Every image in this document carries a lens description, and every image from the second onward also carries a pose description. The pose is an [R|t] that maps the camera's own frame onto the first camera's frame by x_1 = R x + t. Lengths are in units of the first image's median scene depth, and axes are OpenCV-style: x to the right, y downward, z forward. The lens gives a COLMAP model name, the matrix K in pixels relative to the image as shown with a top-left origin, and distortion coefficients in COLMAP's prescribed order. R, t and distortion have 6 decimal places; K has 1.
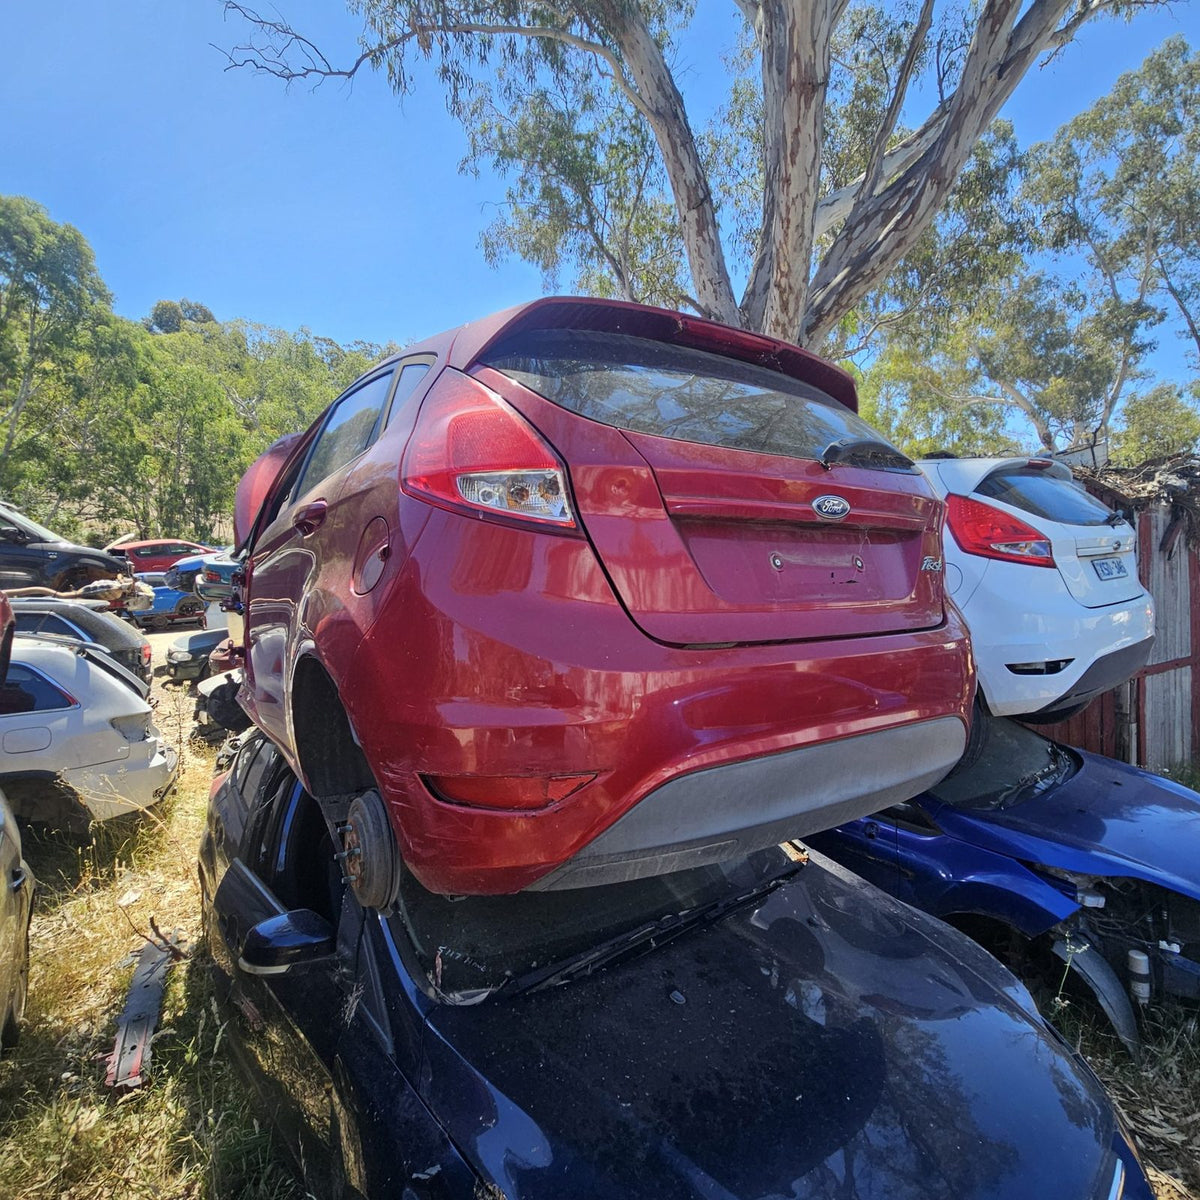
lens RADIAL K [[667.6, 0, 614.1], [0, 667.6, 592.8], [0, 0, 1]] dist [-0.005334, 0.005870]
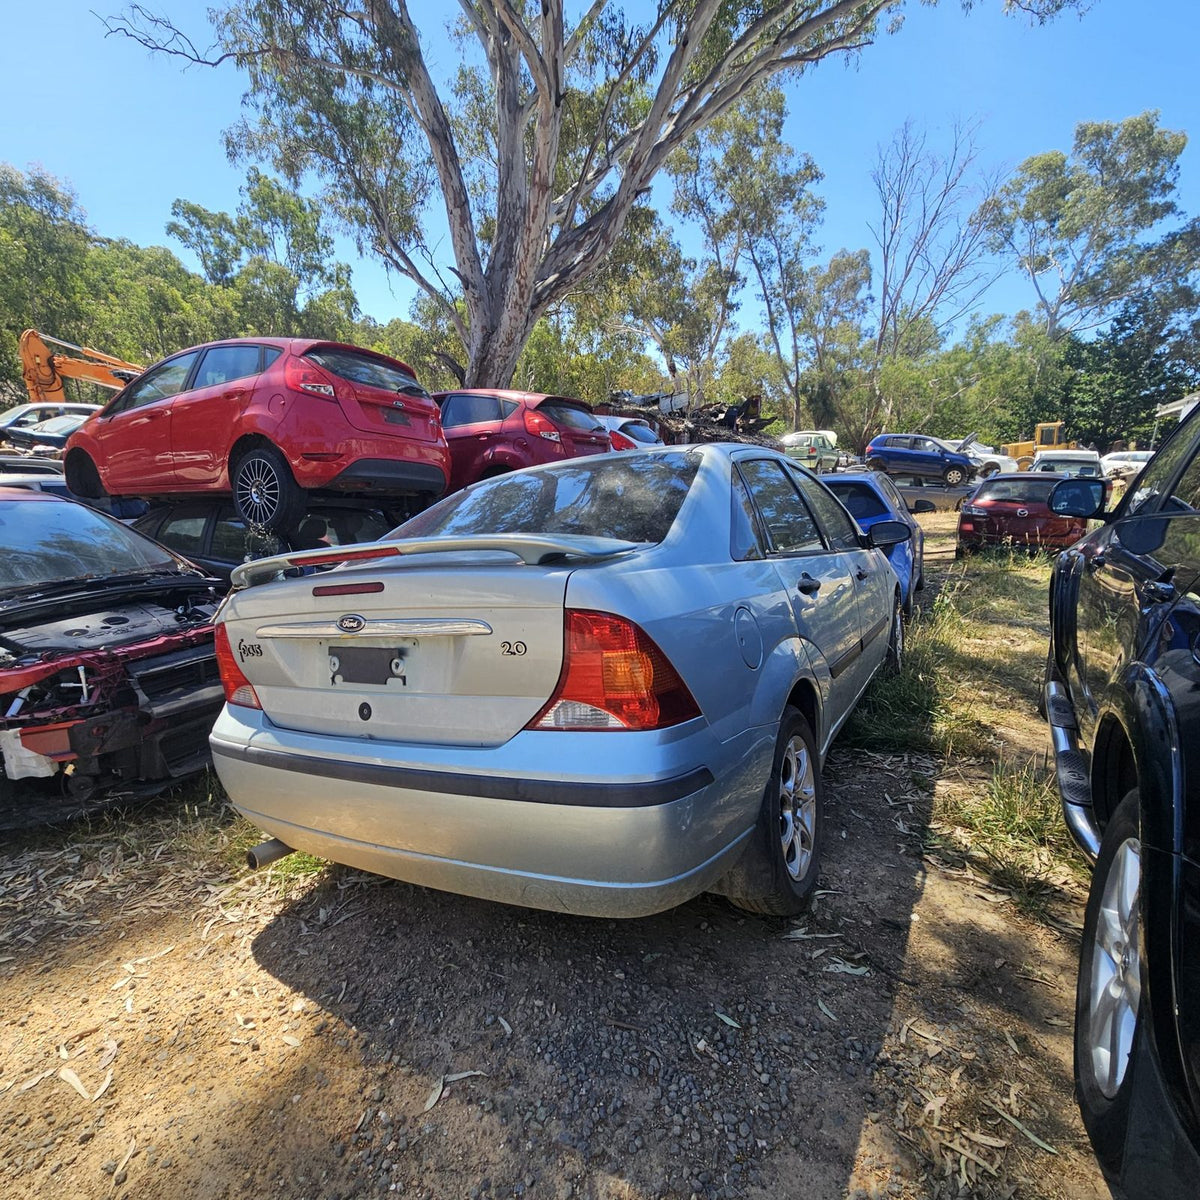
lens RADIAL K [[667.6, 0, 614.1], [0, 667.6, 592.8], [0, 0, 1]] dist [-0.005334, 0.005870]
pose [[0.885316, -0.053958, 0.461849, -0.309779], [-0.018737, 0.988298, 0.151381, 0.041297], [-0.464612, -0.142674, 0.873945, -0.590111]]
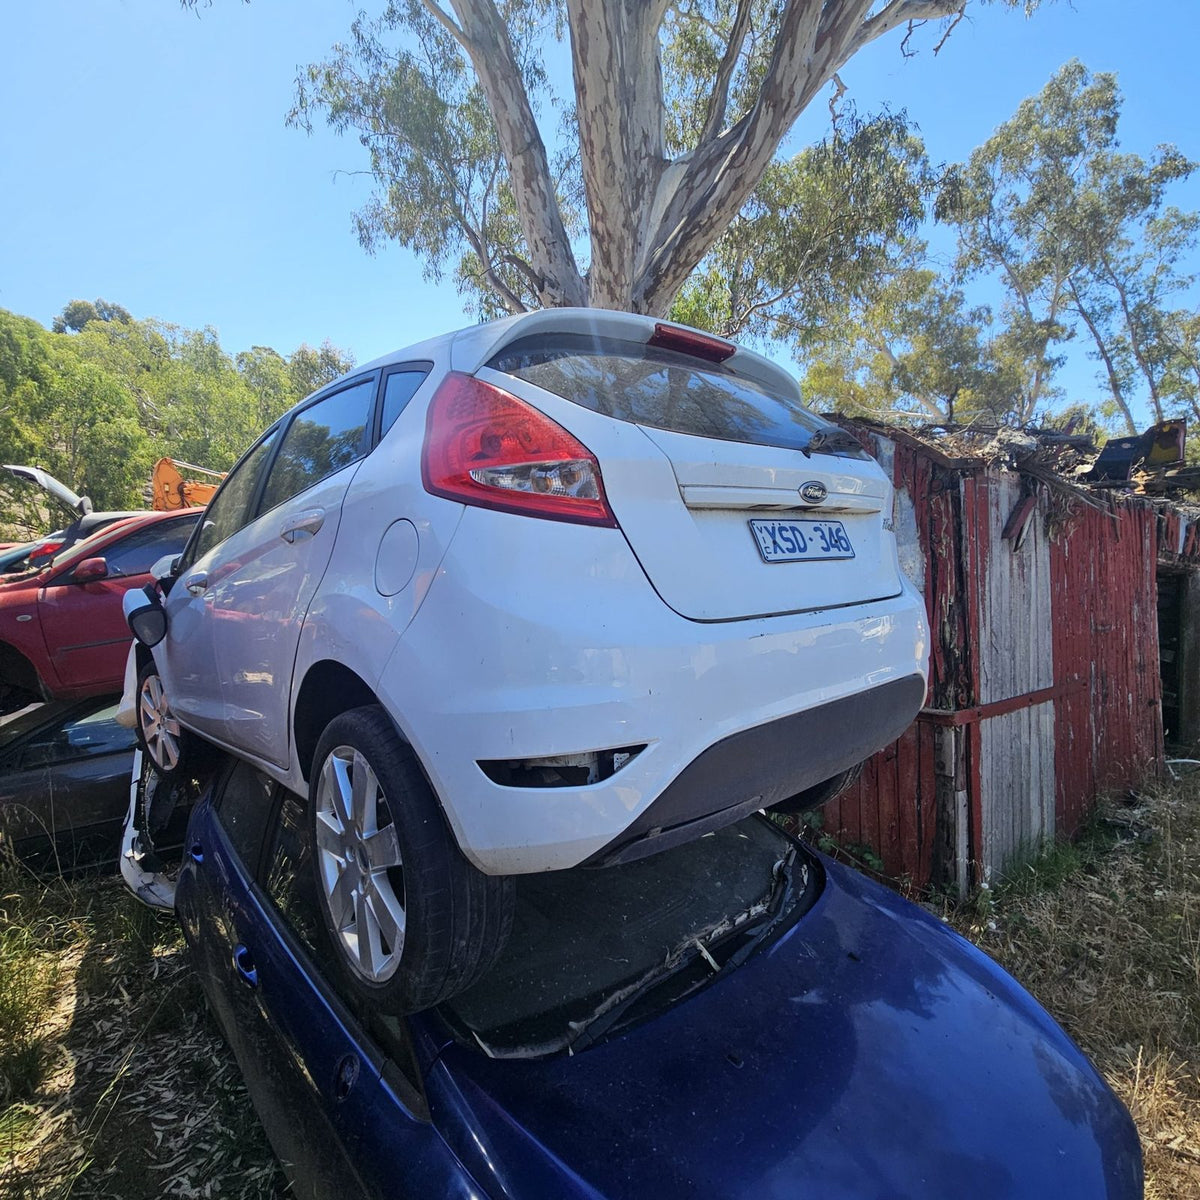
lens RADIAL K [[643.1, 0, 600.3], [0, 643.1, 591.8], [0, 0, 1]] dist [0.001388, 0.002248]
pose [[0.999019, 0.003523, 0.044147, 0.191984], [-0.002681, 0.999814, -0.019118, 0.003606], [-0.044207, 0.018981, 0.998842, 0.180124]]
